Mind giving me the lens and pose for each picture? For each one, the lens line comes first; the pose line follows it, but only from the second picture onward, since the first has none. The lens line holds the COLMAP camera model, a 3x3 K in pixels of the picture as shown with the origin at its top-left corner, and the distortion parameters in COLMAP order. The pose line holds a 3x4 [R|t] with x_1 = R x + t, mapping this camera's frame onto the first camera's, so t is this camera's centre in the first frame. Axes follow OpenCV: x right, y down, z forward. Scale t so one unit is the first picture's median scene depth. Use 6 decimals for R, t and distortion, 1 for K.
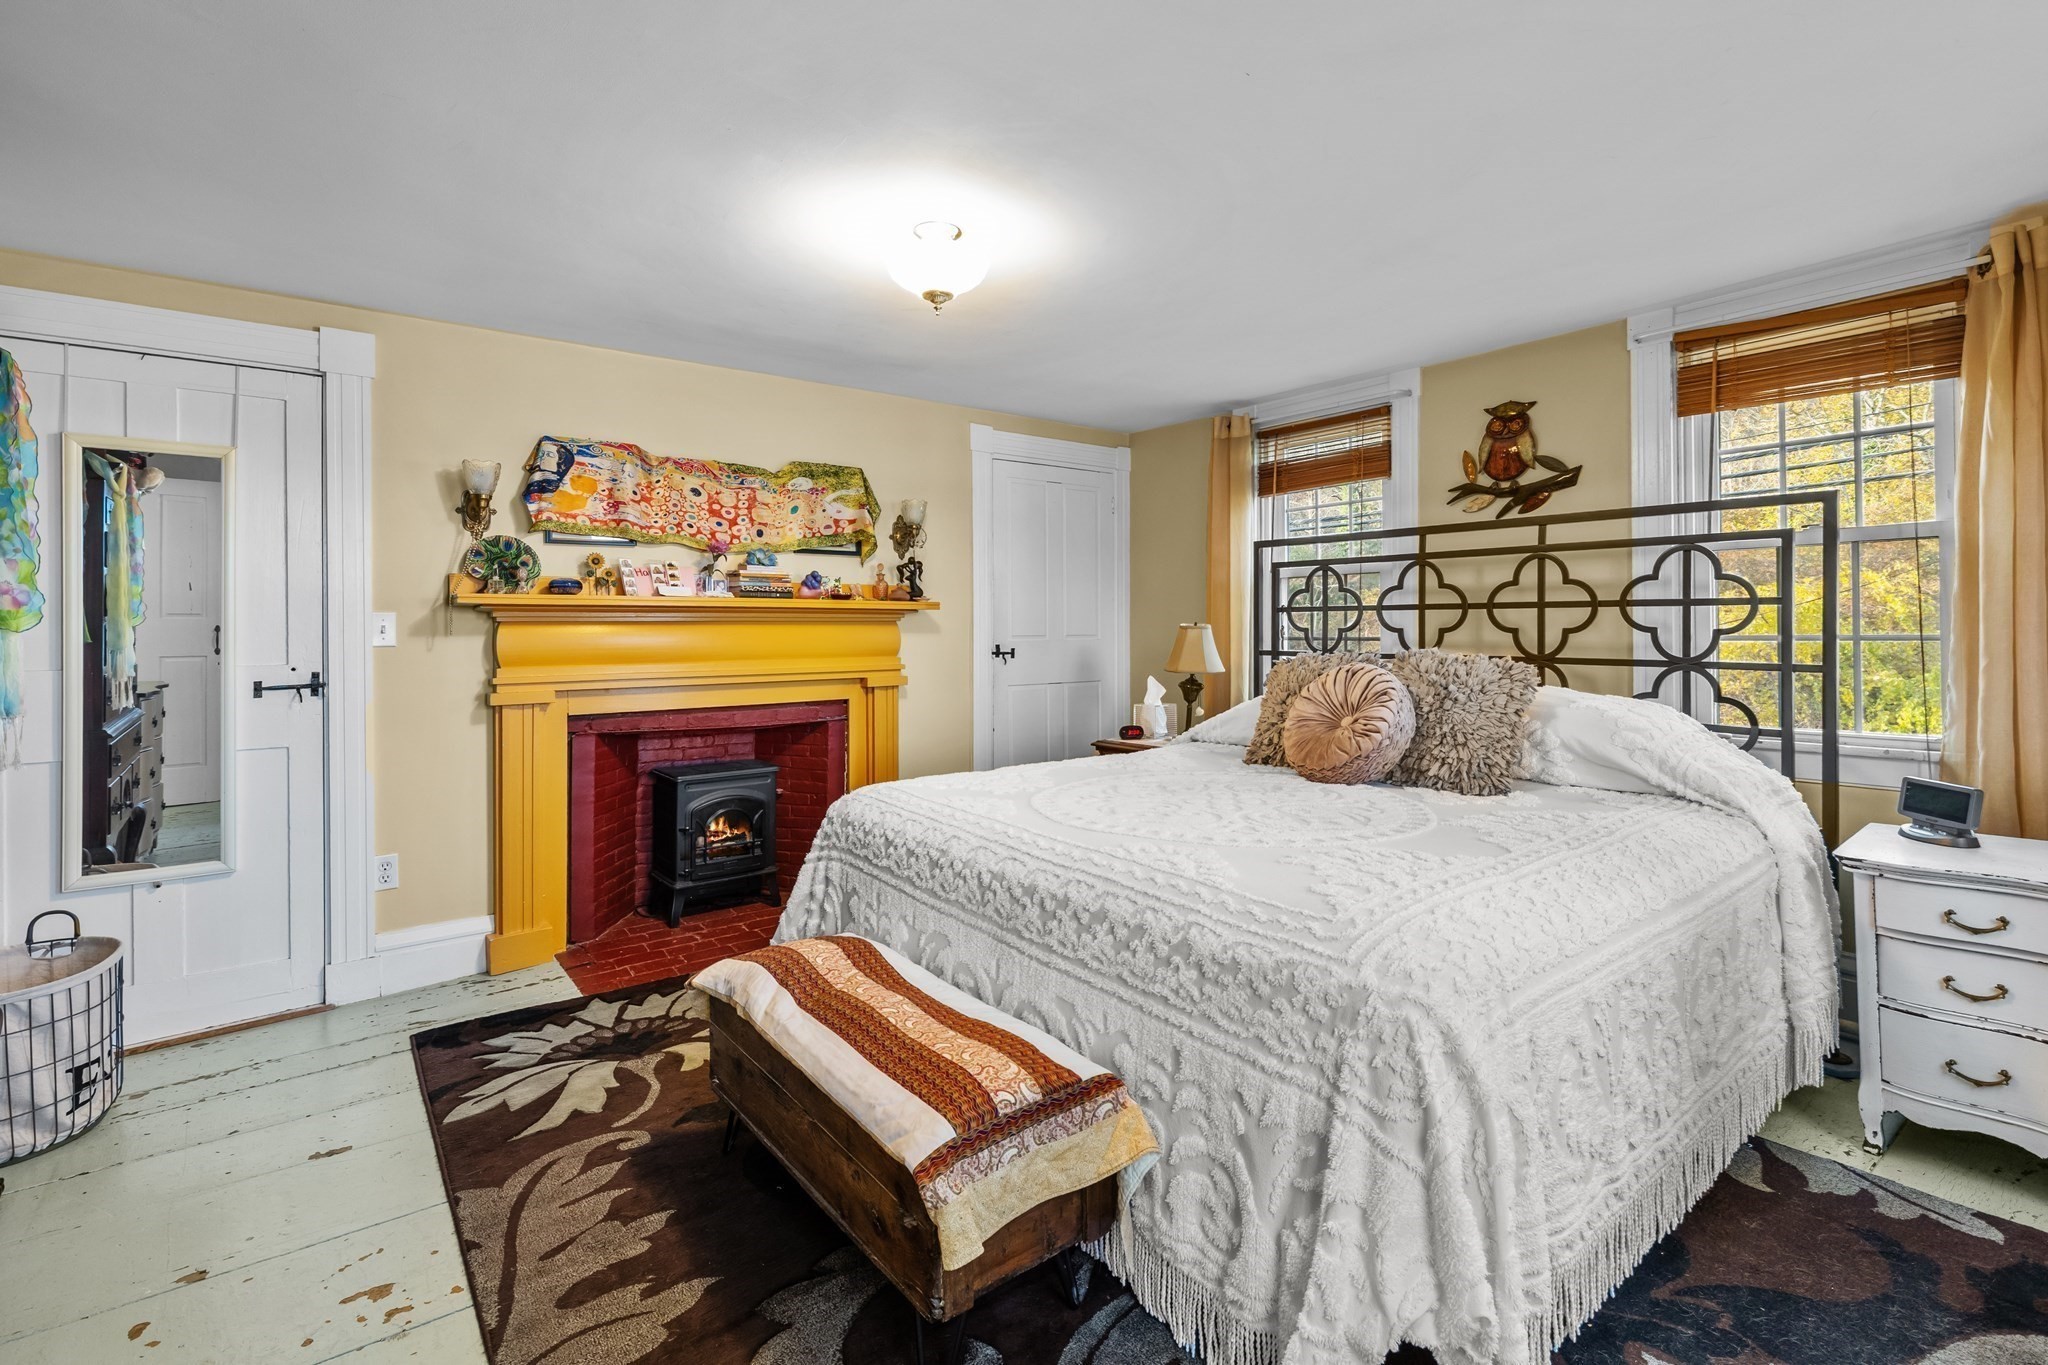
lens RADIAL K [[932.9, 0, 1028.6], [0, 932.9, 631.8], [0, 0, 1]] dist [0.002155, -0.000464]
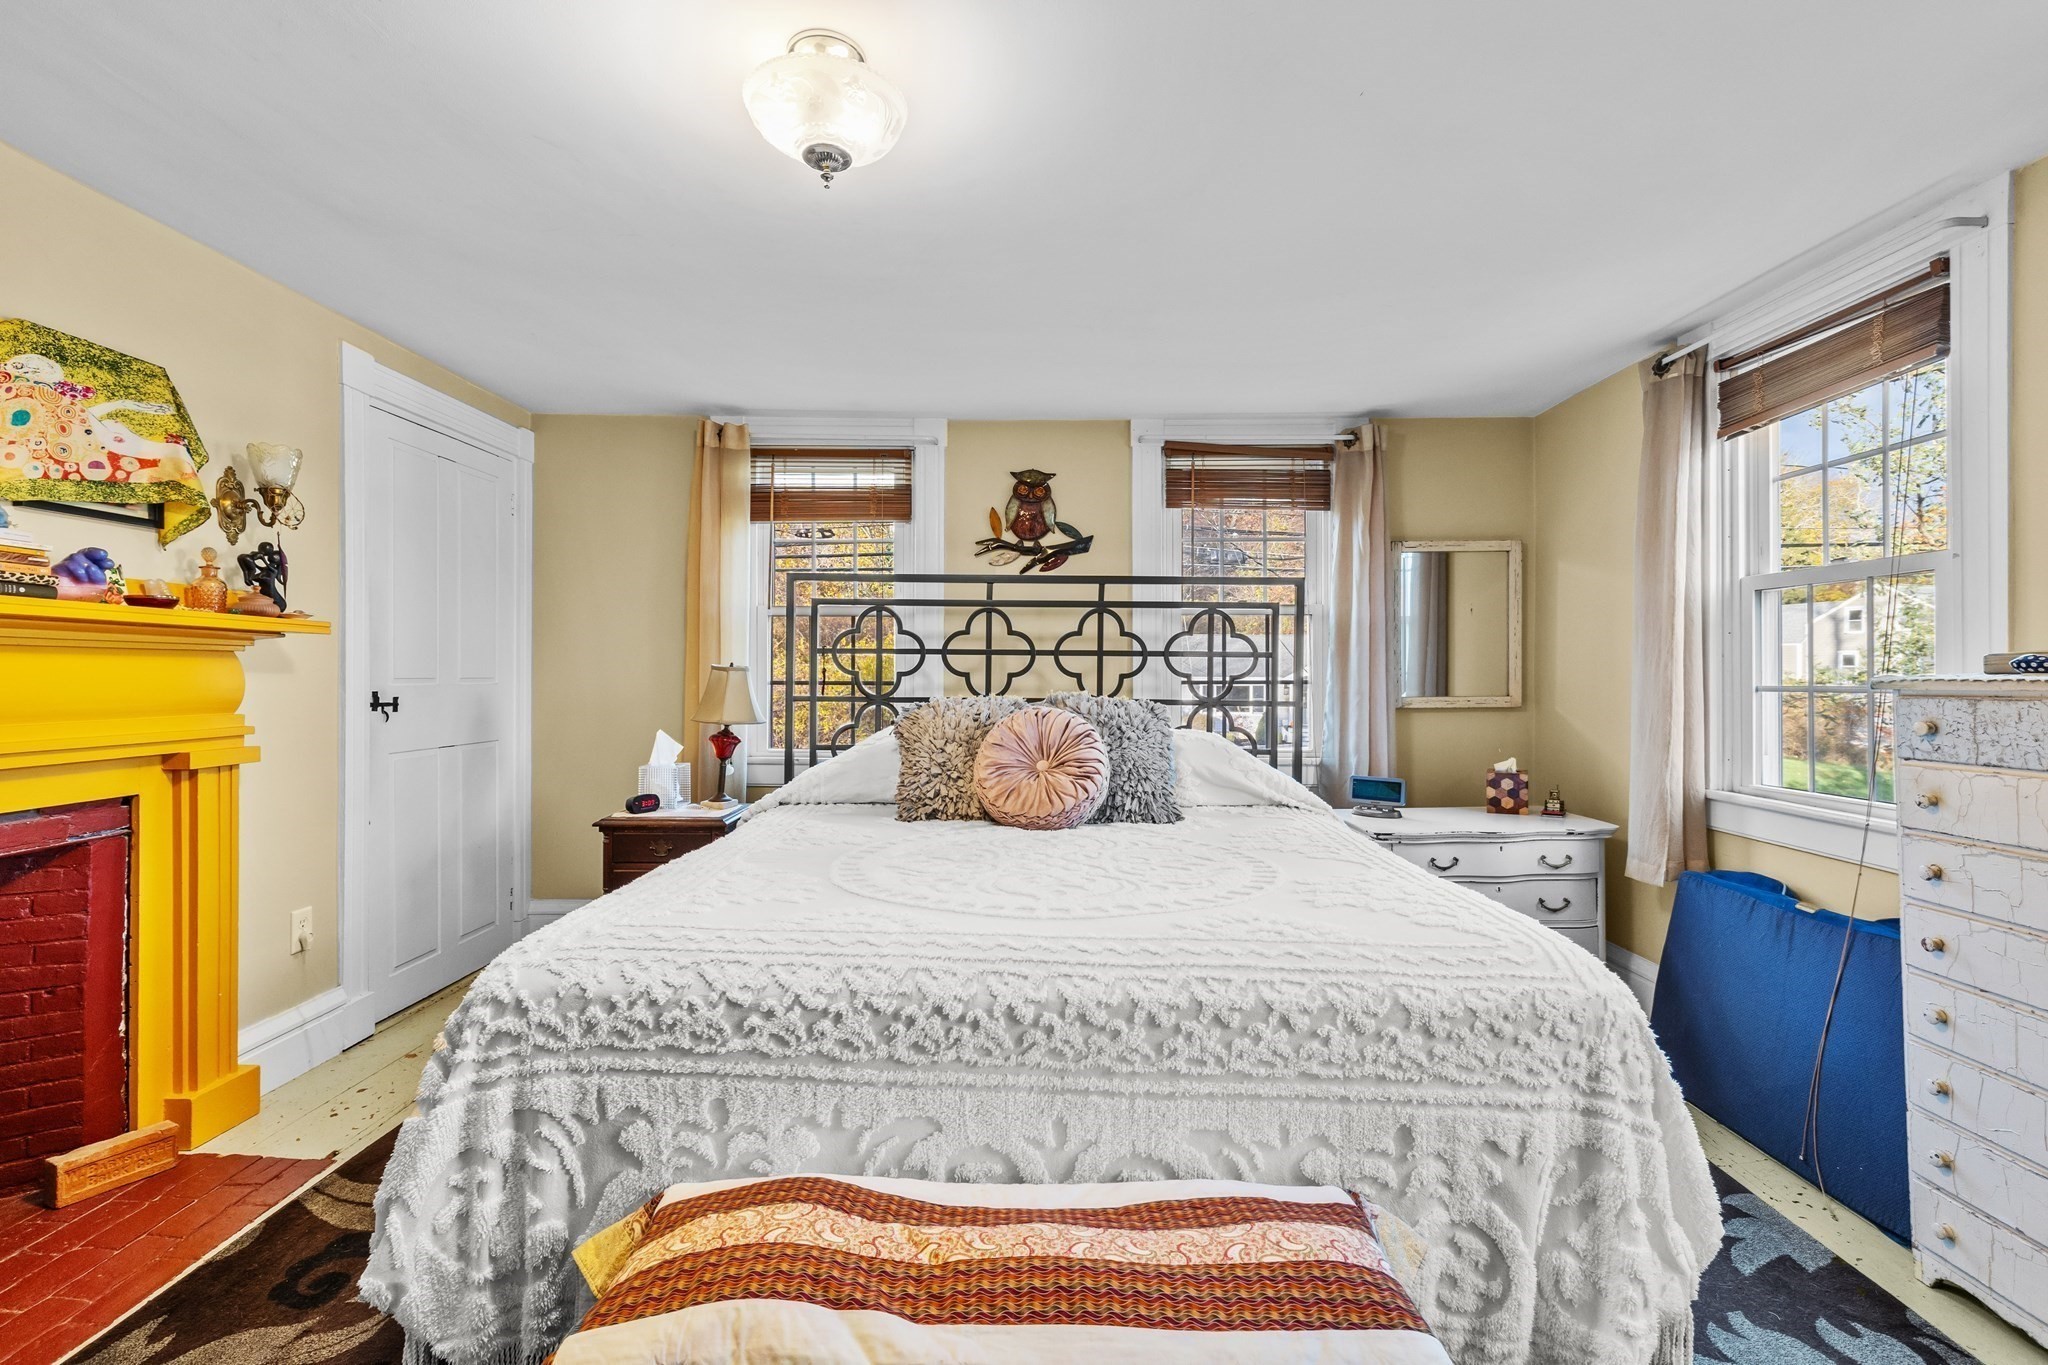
lens RADIAL K [[921.2, 0, 1041.2], [0, 921.2, 680.7], [0, 0, 1]] dist [0.007406, -0.000344]
pose [[0.621439, 0.003522, 0.783454, -0.371072], [-0.006268, 0.999980, 0.000476, 0.004612], [-0.783437, -0.005207, 0.621449, 0.342028]]
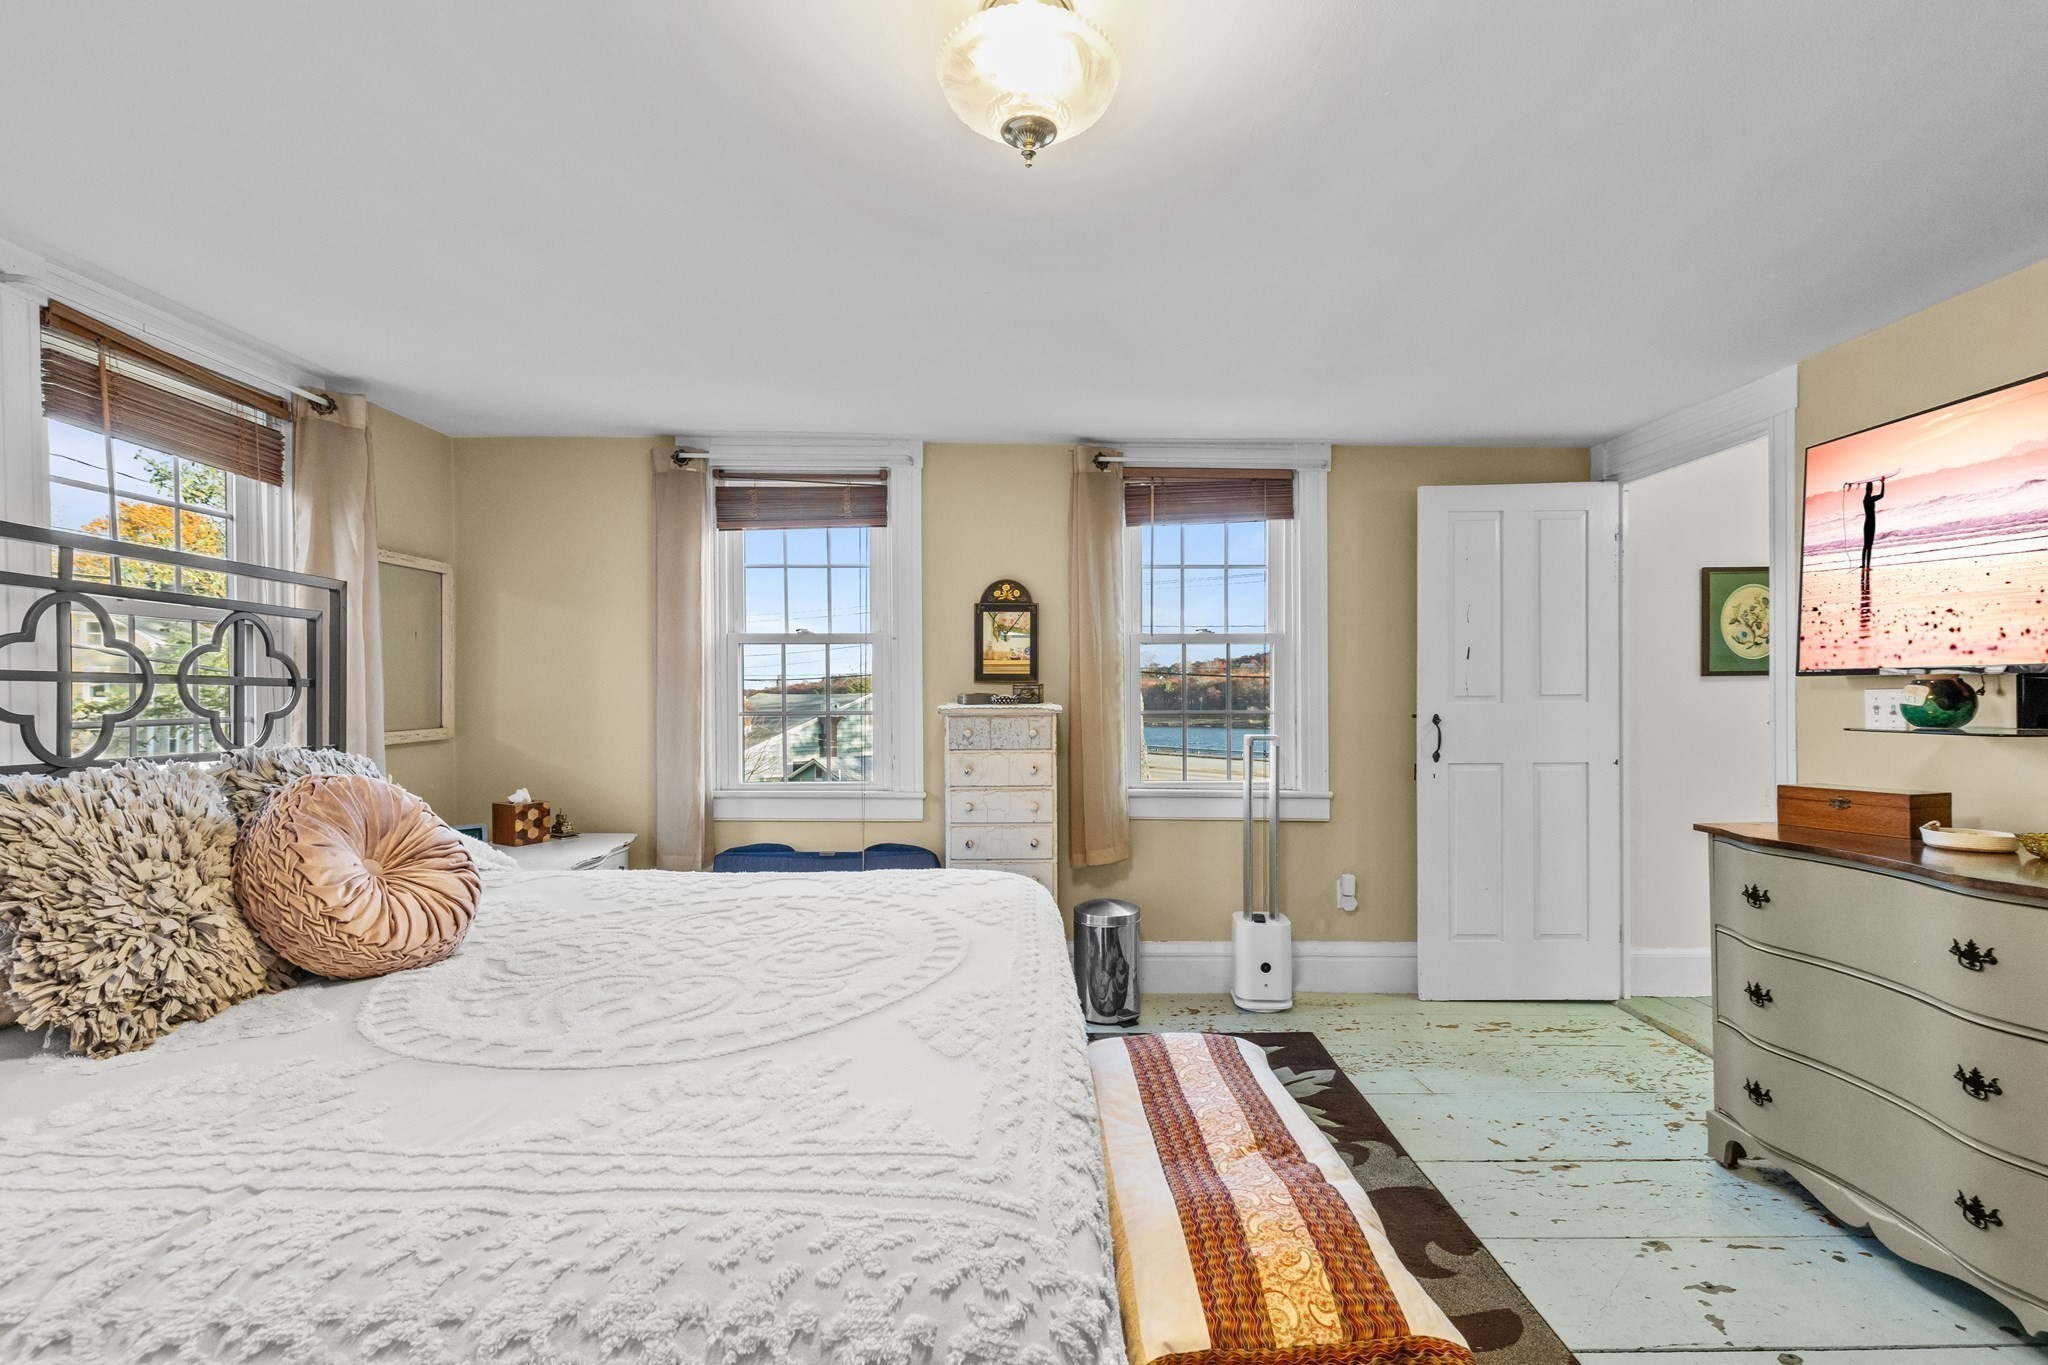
lens RADIAL K [[948.4, 0, 1024.0], [0, 948.4, 682.5], [0, 0, 1]] dist [0.022577, 0.000007]
pose [[-0.792169, 0.014050, 0.610140, -0.329747], [0.006605, 0.999874, -0.014449, -0.011553], [-0.610266, -0.007416, -0.792162, 1.085816]]
